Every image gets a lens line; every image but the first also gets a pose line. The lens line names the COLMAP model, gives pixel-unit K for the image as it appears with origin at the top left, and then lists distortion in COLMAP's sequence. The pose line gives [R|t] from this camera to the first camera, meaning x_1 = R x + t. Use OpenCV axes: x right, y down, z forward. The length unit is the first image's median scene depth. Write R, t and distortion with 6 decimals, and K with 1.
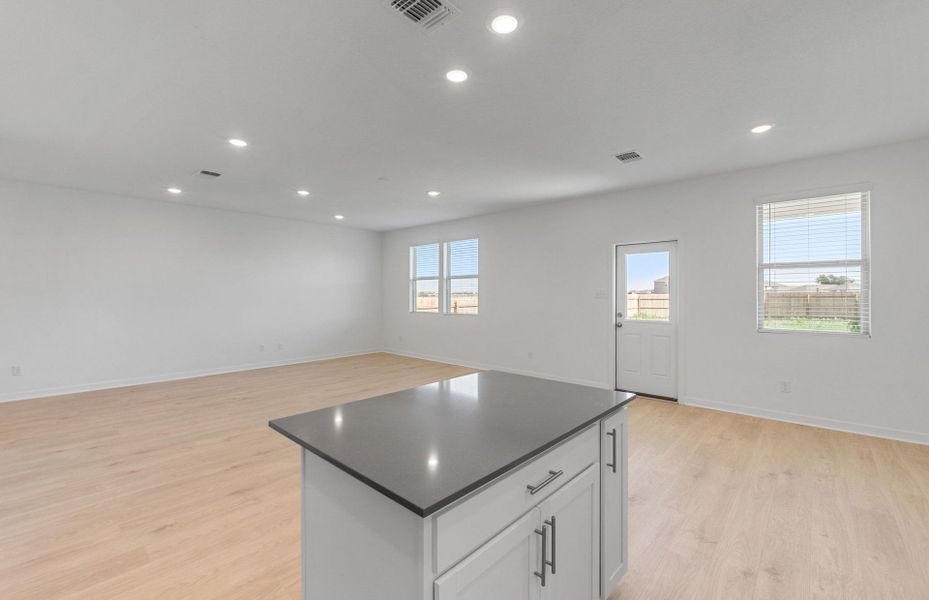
lens RADIAL K [[391.4, 0, 465.0], [0, 391.4, 294.3], [0, 0, 1]] dist [-0.003171, -0.000436]
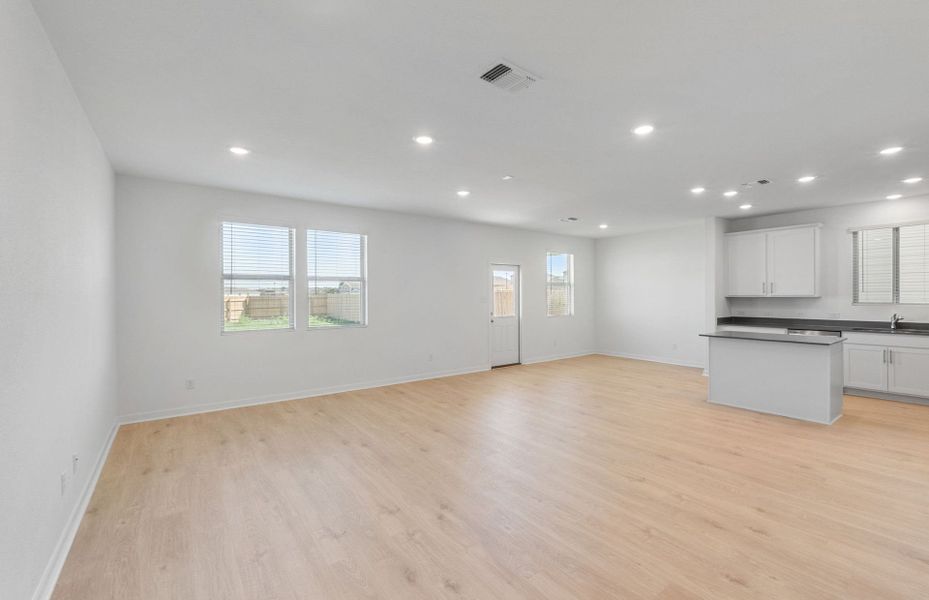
lens RADIAL K [[394.7, 0, 469.2], [0, 394.7, 300.6], [0, 0, 1]] dist [-0.010041, -0.000189]
pose [[0.178995, -0.015627, 0.983726, -0.803724], [0.007592, 0.999866, 0.014502, -0.011751], [-0.983821, 0.004873, 0.179090, 0.654414]]
